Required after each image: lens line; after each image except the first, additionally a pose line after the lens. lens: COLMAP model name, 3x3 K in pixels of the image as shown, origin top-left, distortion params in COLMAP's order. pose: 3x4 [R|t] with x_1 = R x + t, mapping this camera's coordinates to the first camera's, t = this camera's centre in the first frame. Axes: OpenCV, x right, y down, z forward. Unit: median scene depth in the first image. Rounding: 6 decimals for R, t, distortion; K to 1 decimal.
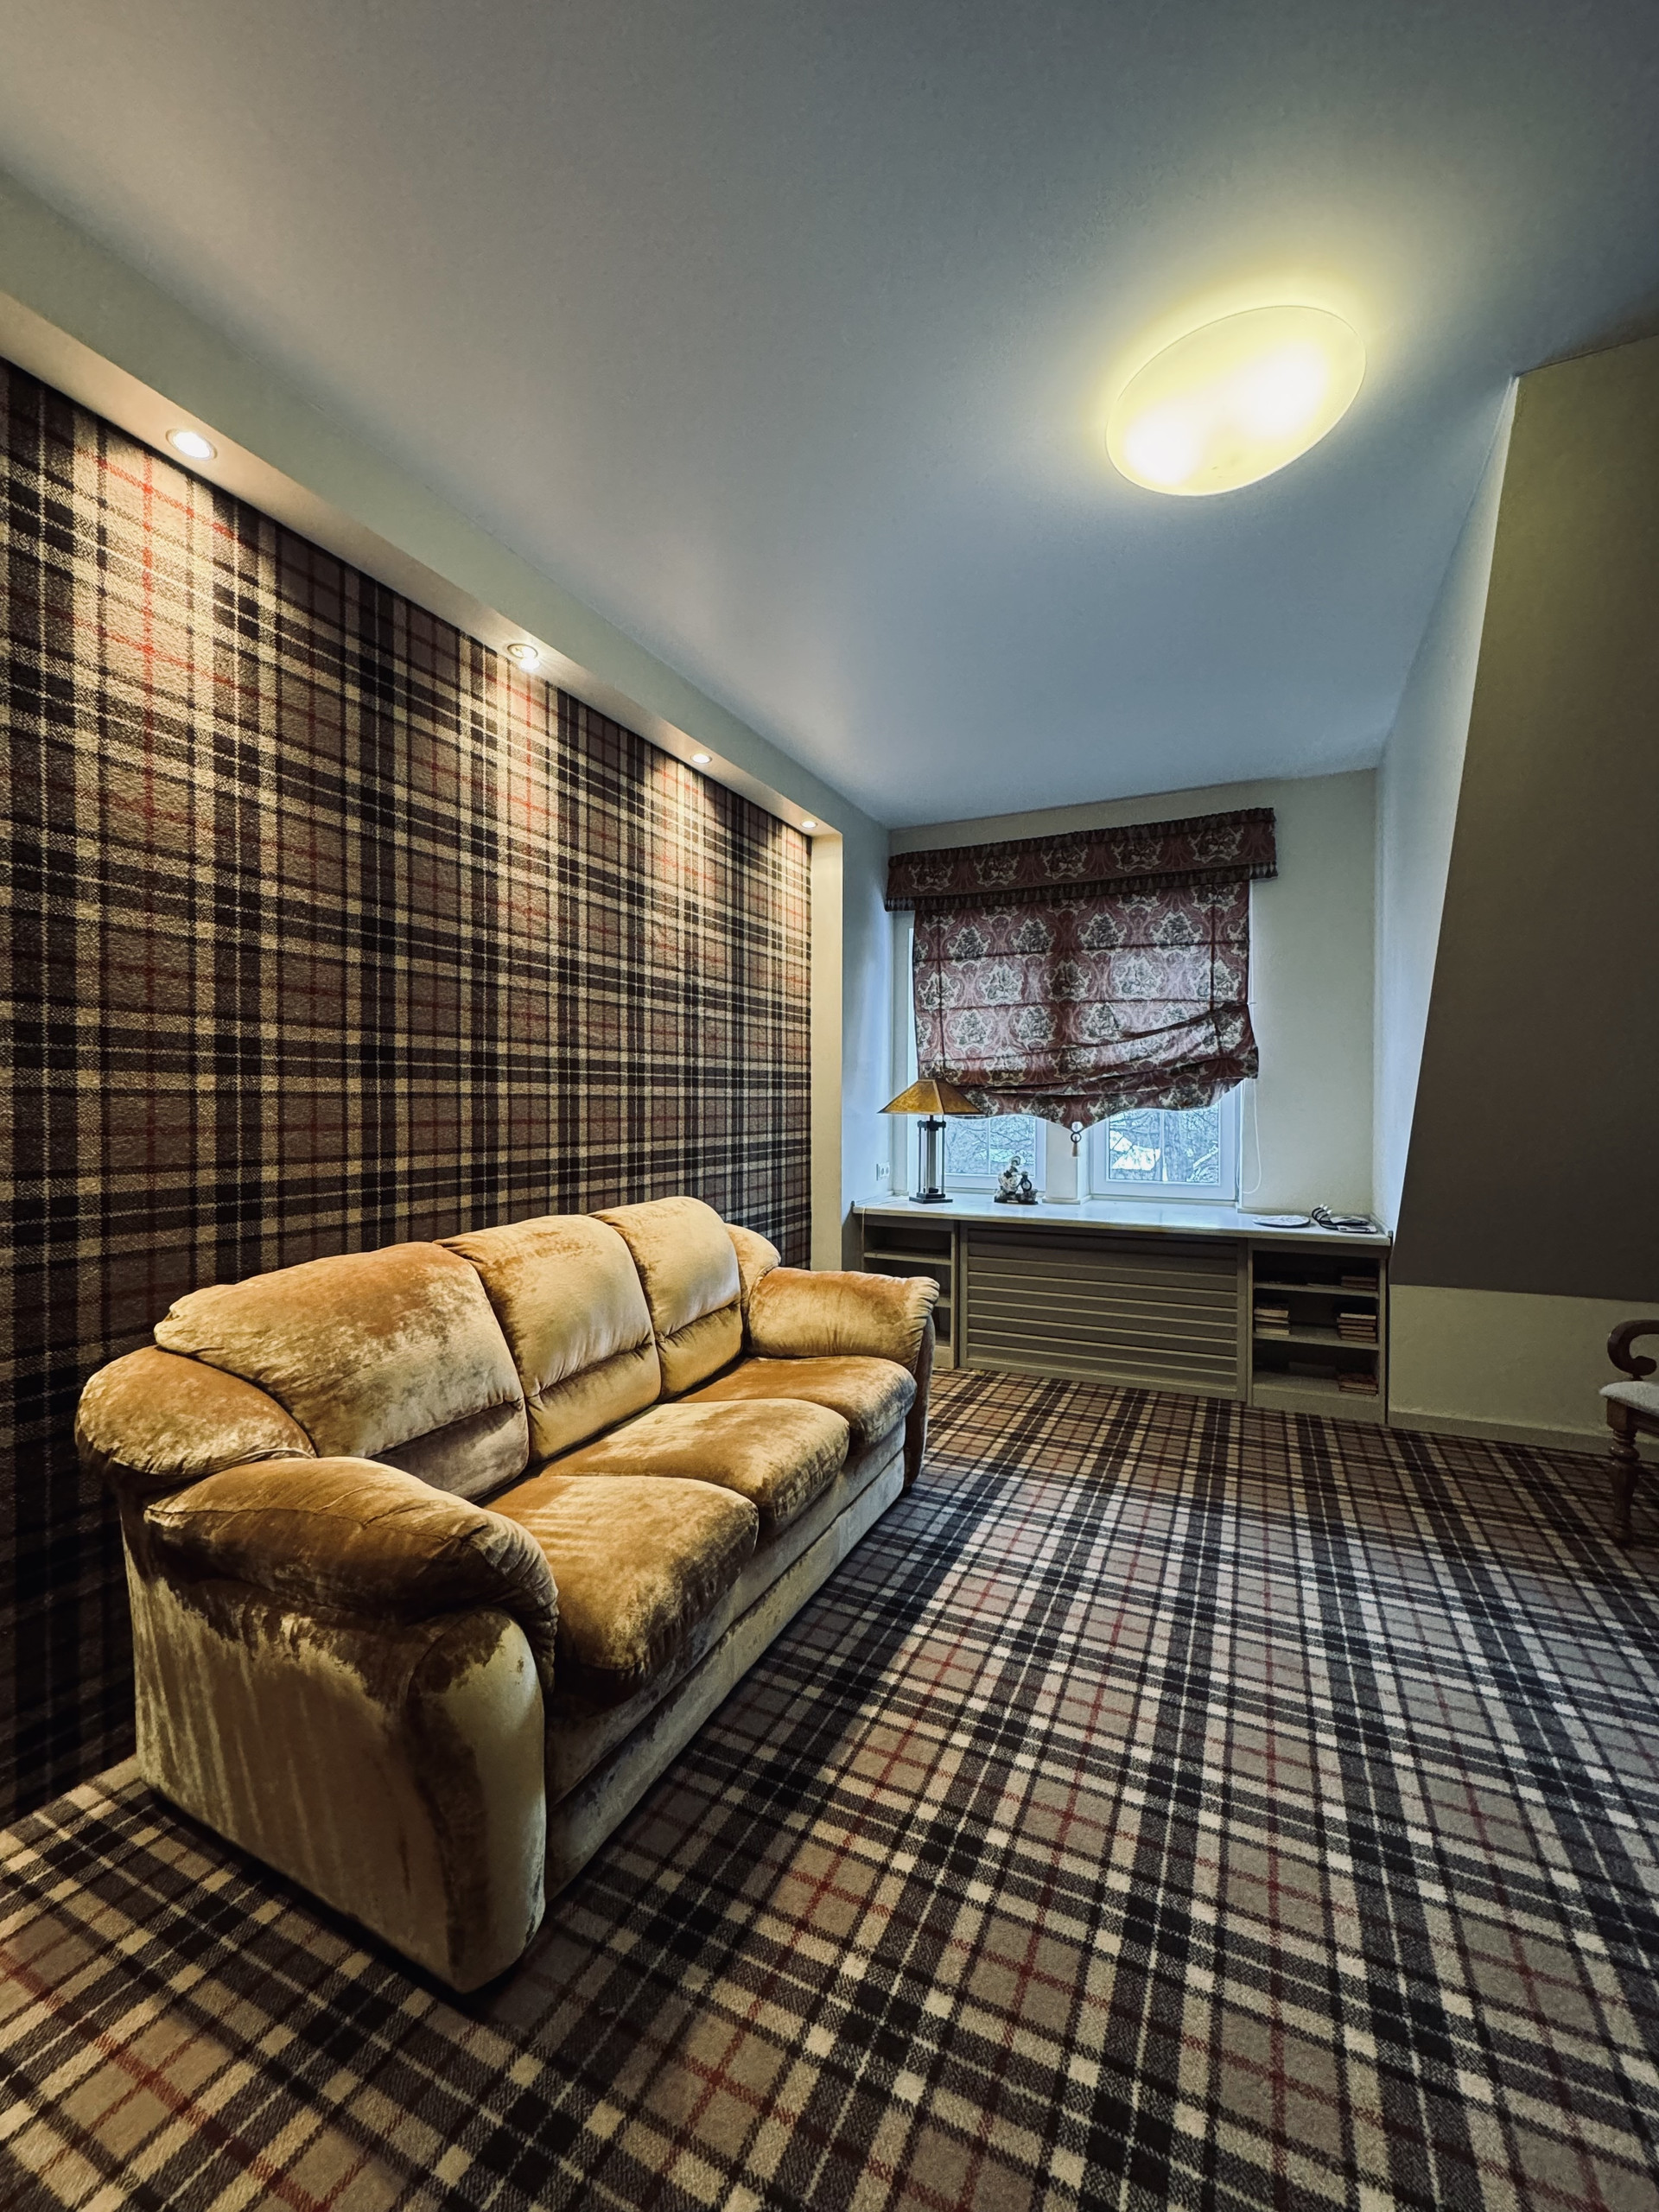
lens RADIAL K [[879.7, 0, 835.1], [0, 879.7, 1110.3], [0, 0, 1]] dist [-0.000946, 0.000304]
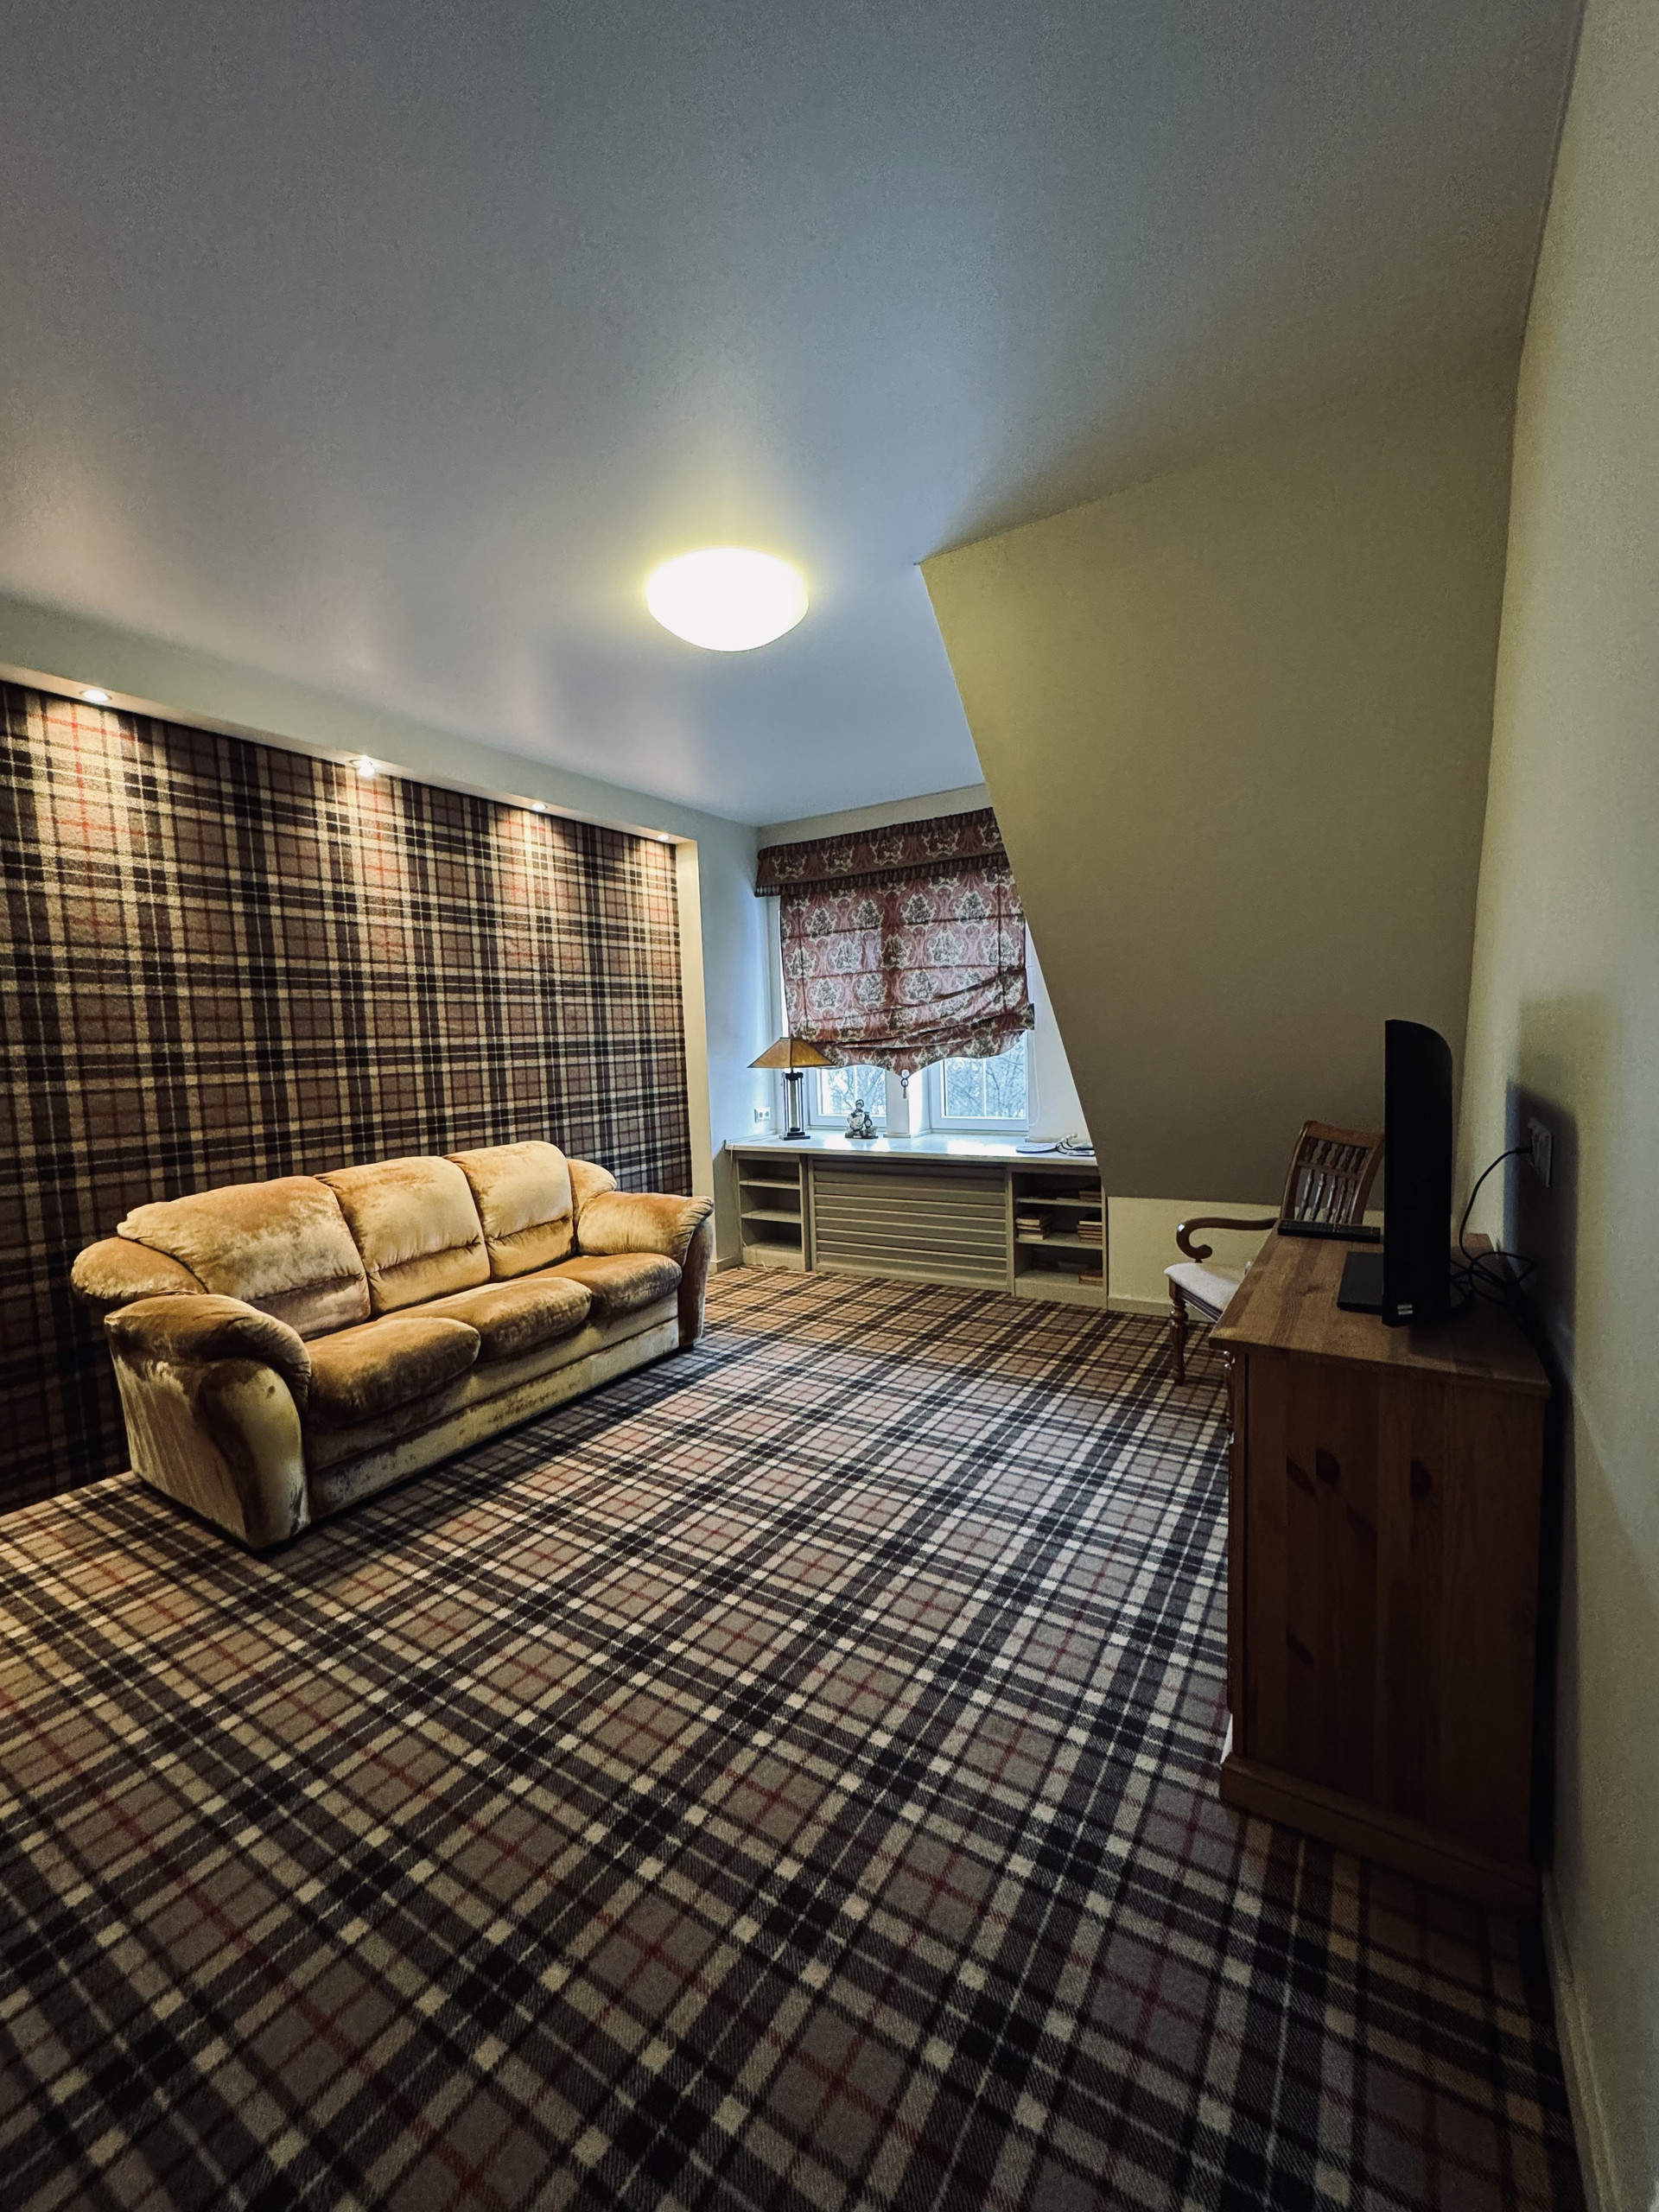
lens RADIAL K [[879.7, 0, 835.0], [0, 879.7, 1110.7], [0, 0, 1]] dist [-0.000946, 0.000304]
pose [[0.992897, -0.029180, -0.115346, 0.343278], [0.037510, 0.996791, 0.070715, -0.021282], [0.112912, -0.074539, 0.990805, -0.225139]]
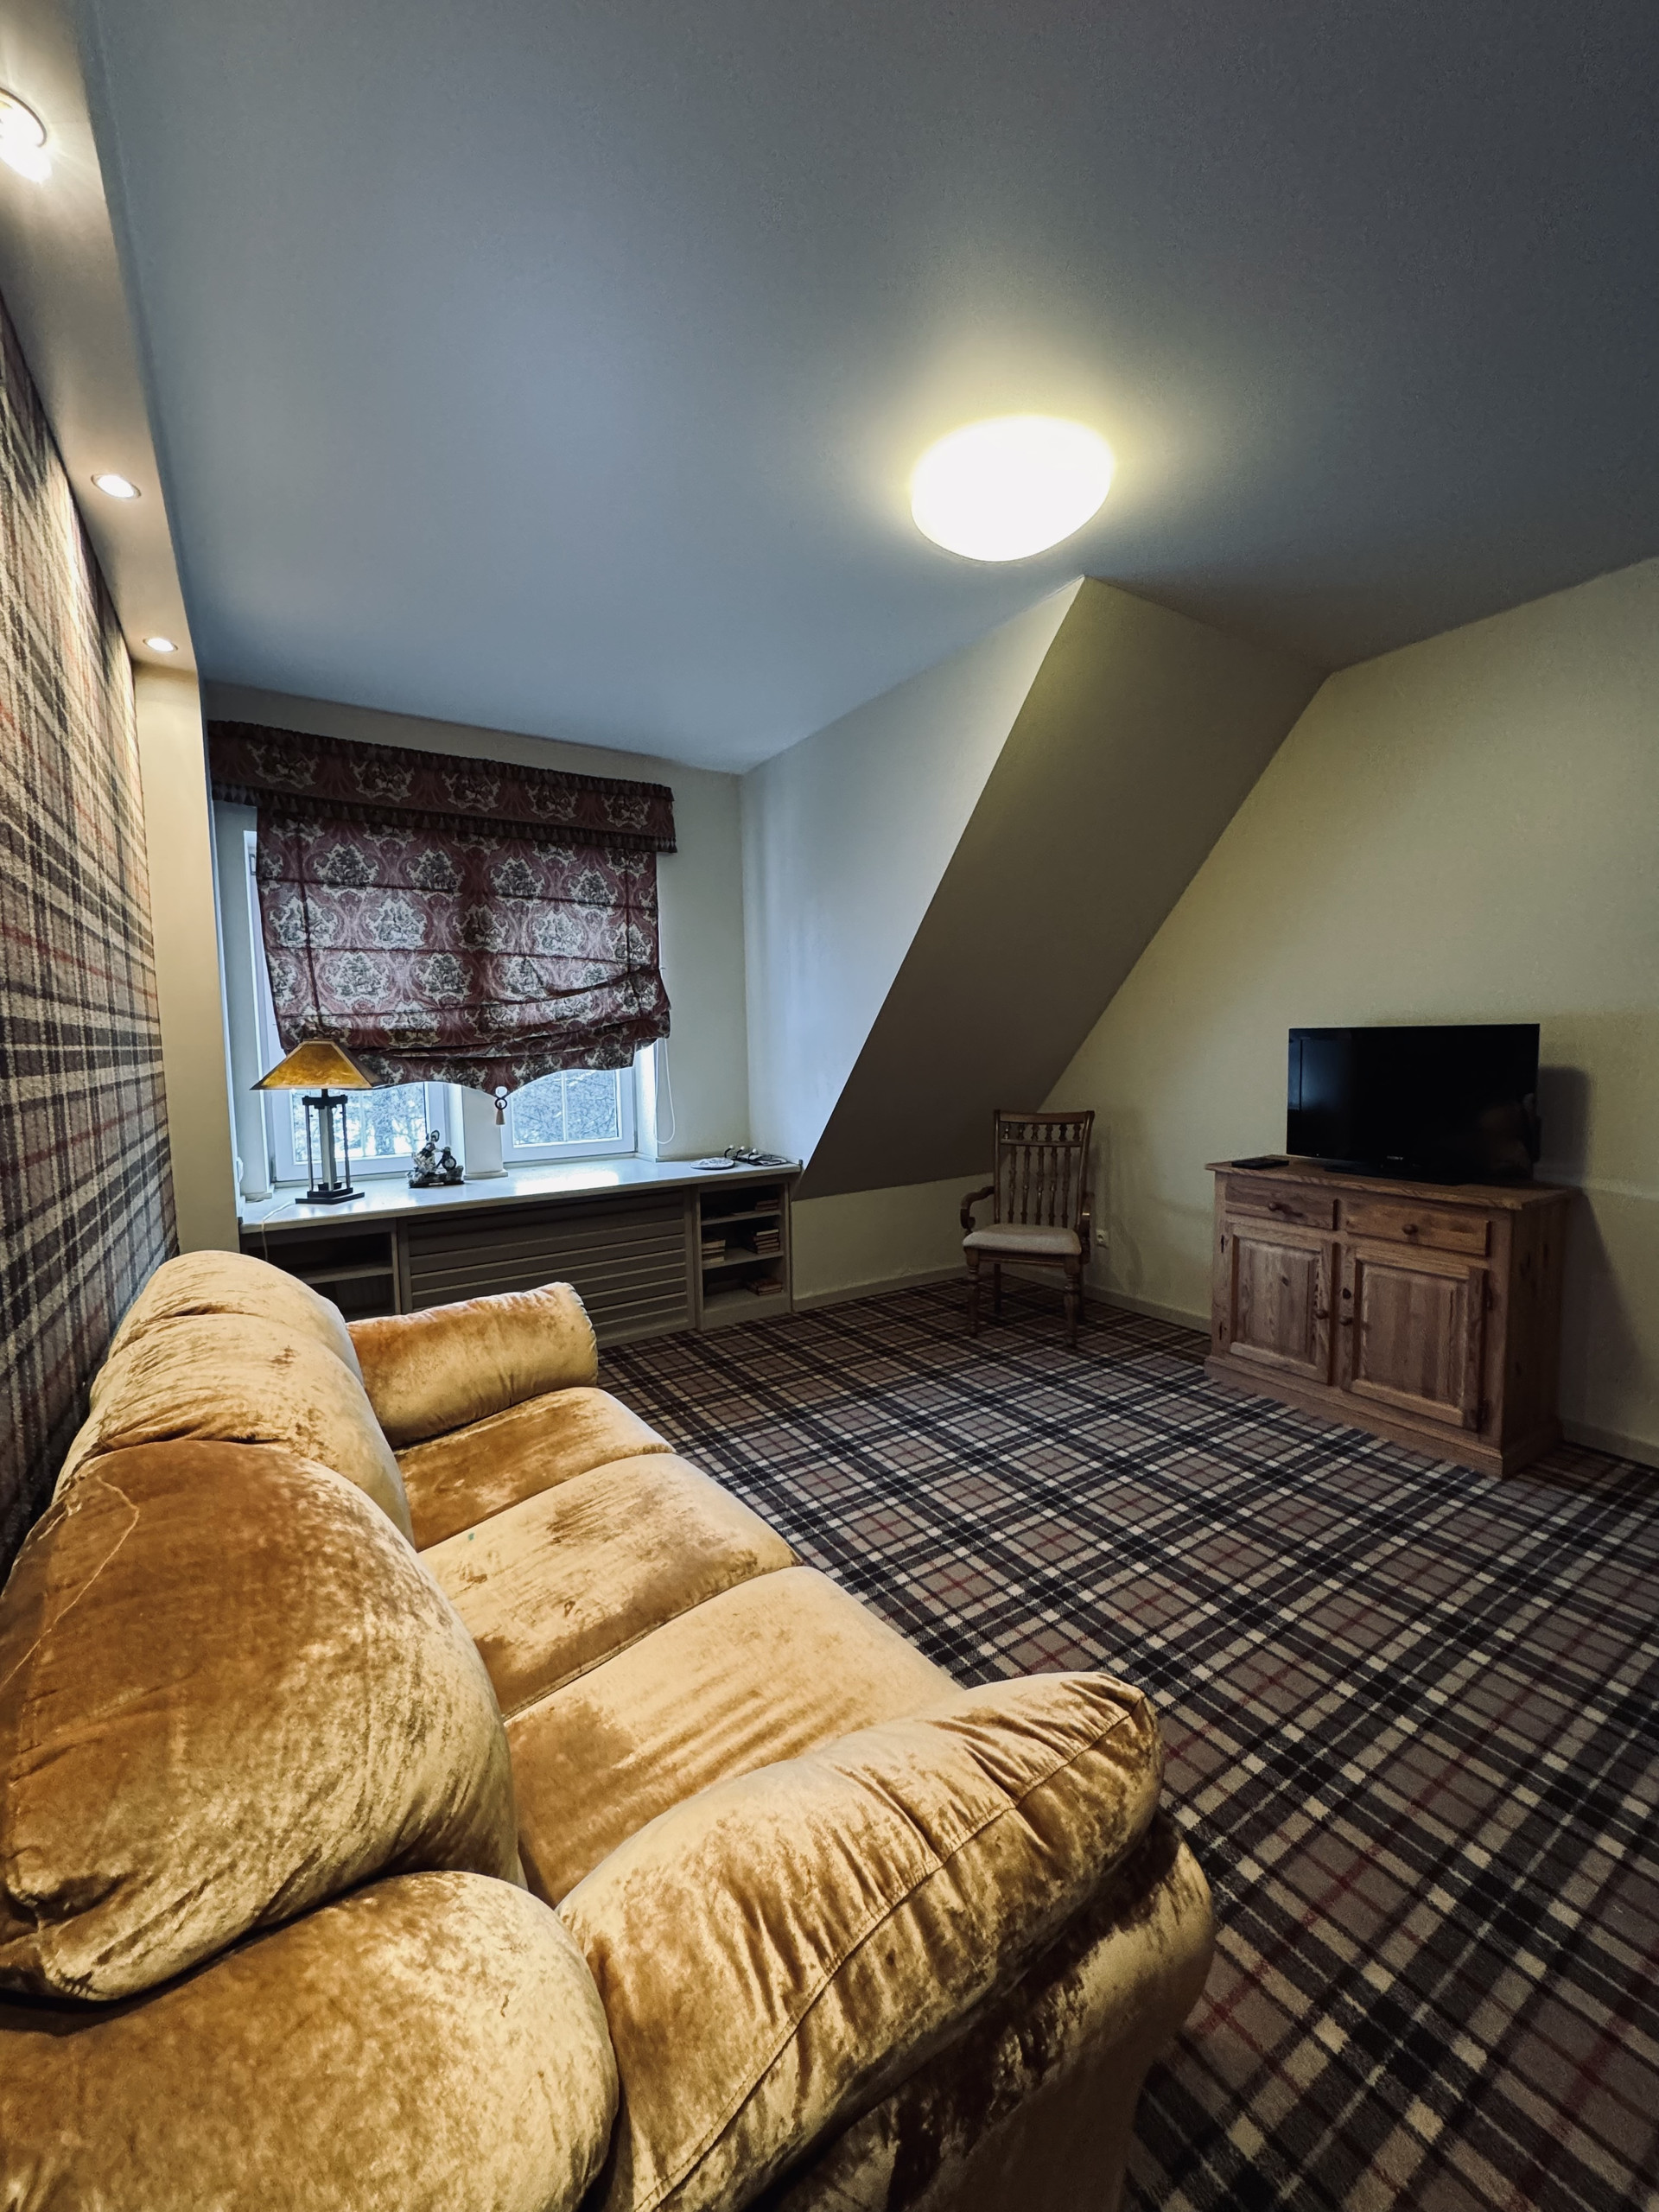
lens RADIAL K [[879.7, 0, 841.0], [0, 879.7, 1107.9], [0, 0, 1]] dist [-0.000946, 0.000304]
pose [[0.521000, -0.077449, 0.850036, -0.343026], [0.027770, 0.996886, 0.073808, -0.023951], [-0.853105, -0.014848, 0.521528, 0.244370]]
